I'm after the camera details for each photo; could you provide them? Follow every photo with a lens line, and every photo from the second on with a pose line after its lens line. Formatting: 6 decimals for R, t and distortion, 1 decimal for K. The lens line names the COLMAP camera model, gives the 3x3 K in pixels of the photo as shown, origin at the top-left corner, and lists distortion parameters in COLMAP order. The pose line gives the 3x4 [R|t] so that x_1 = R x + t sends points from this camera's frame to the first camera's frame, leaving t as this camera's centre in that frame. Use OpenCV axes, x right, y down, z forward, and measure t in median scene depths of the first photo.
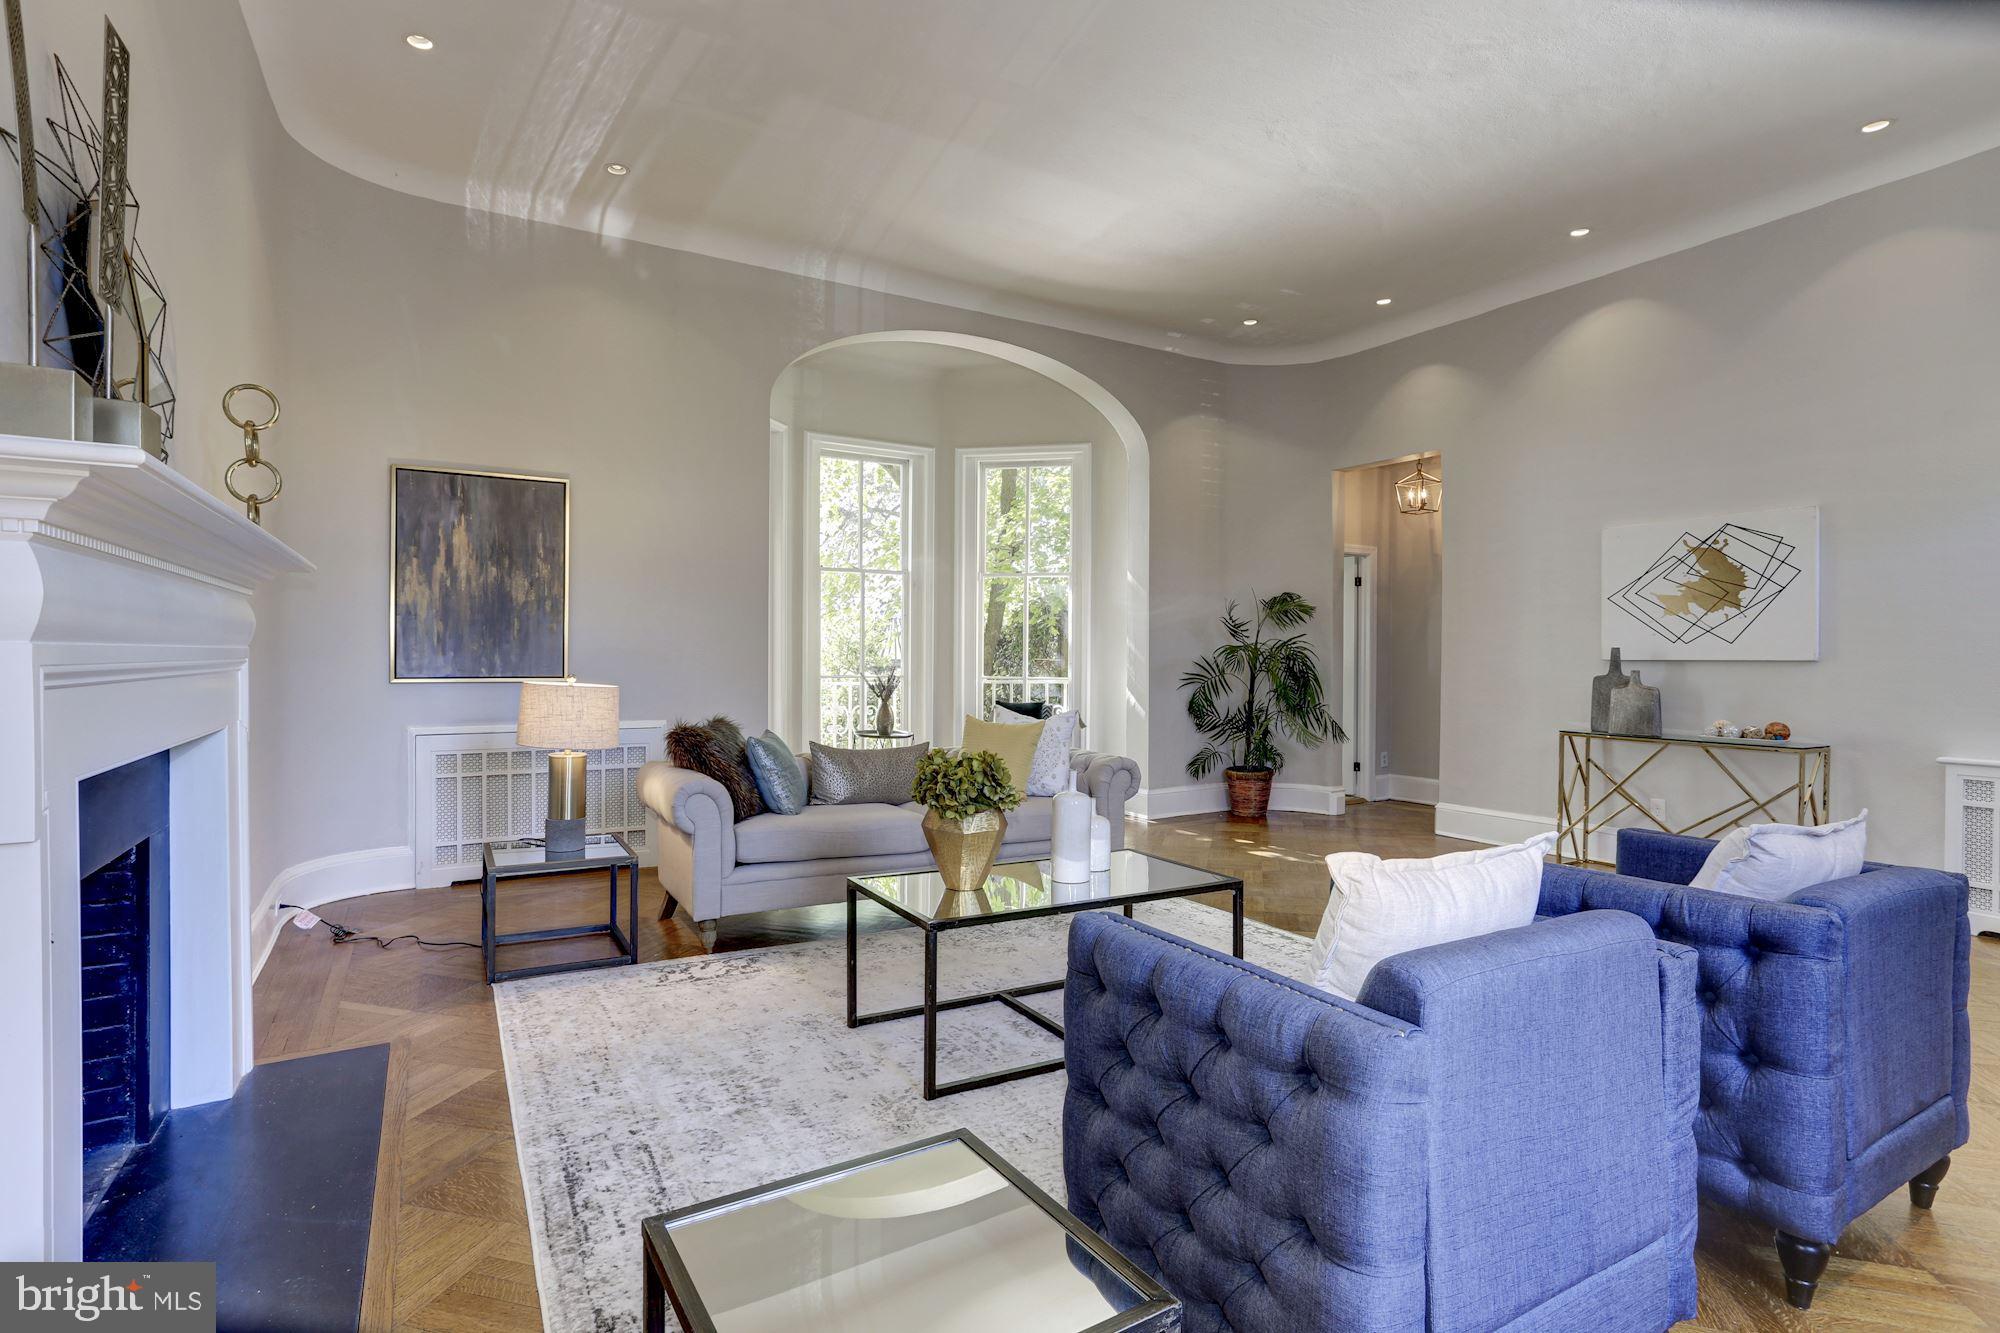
lens RADIAL K [[972.5, 0, 1002.2], [0, 972.5, 663.8], [0, 0, 1]] dist [-0.000154, -0.000033]
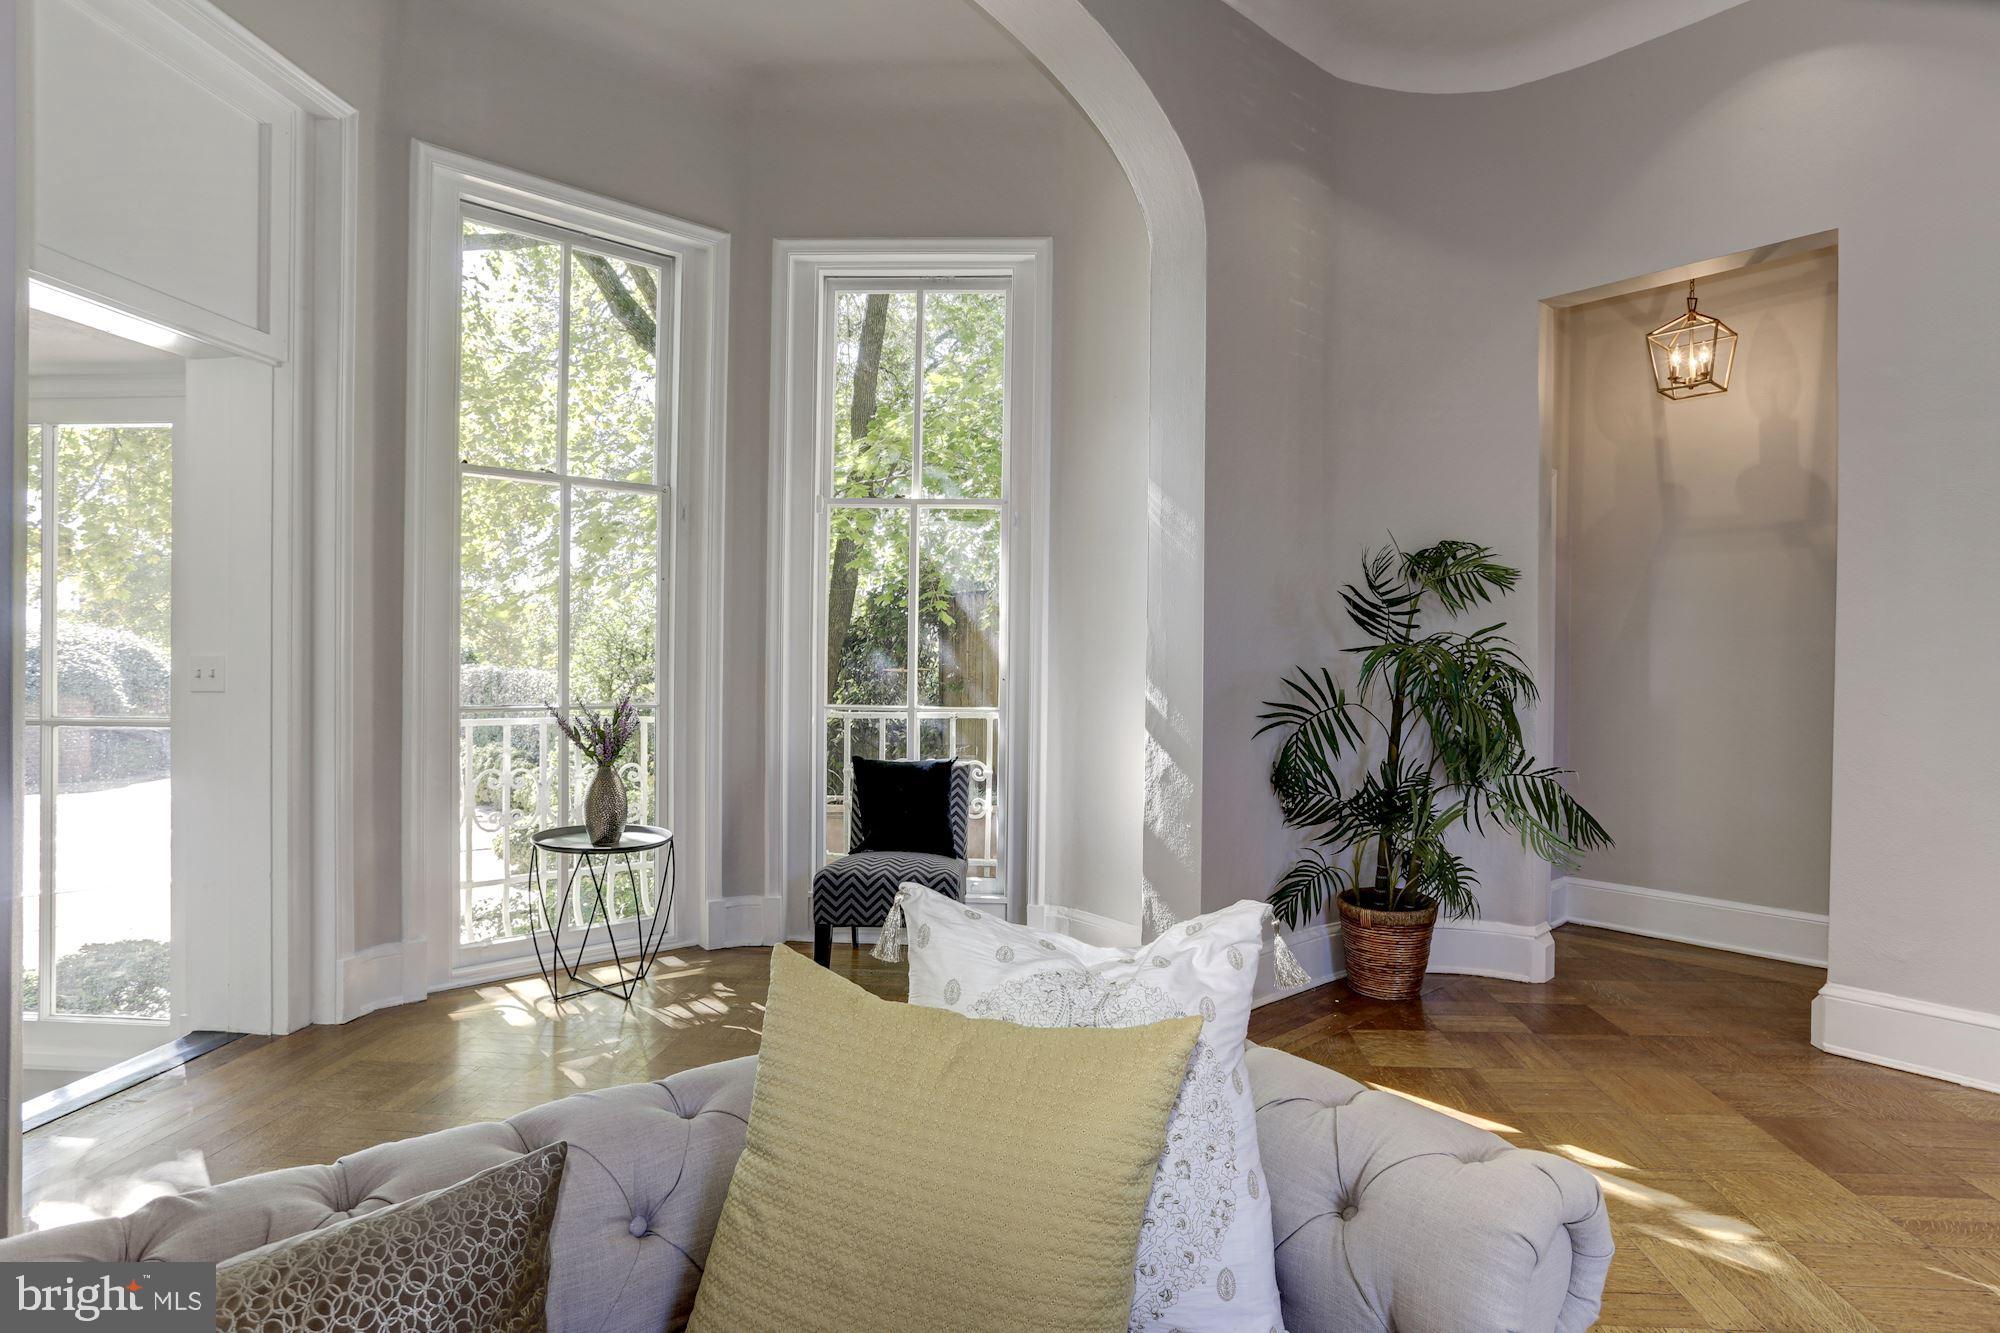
lens RADIAL K [[1040.5, 0, 1013.5], [0, 1040.5, 667.0], [0, 0, 1]] dist [-0.001919, 0.000130]
pose [[0.984410, 0.005970, 0.175790, -0.022320], [-0.004670, 0.999959, -0.007807, -0.003328], [-0.175829, 0.006864, 0.984397, 0.524714]]
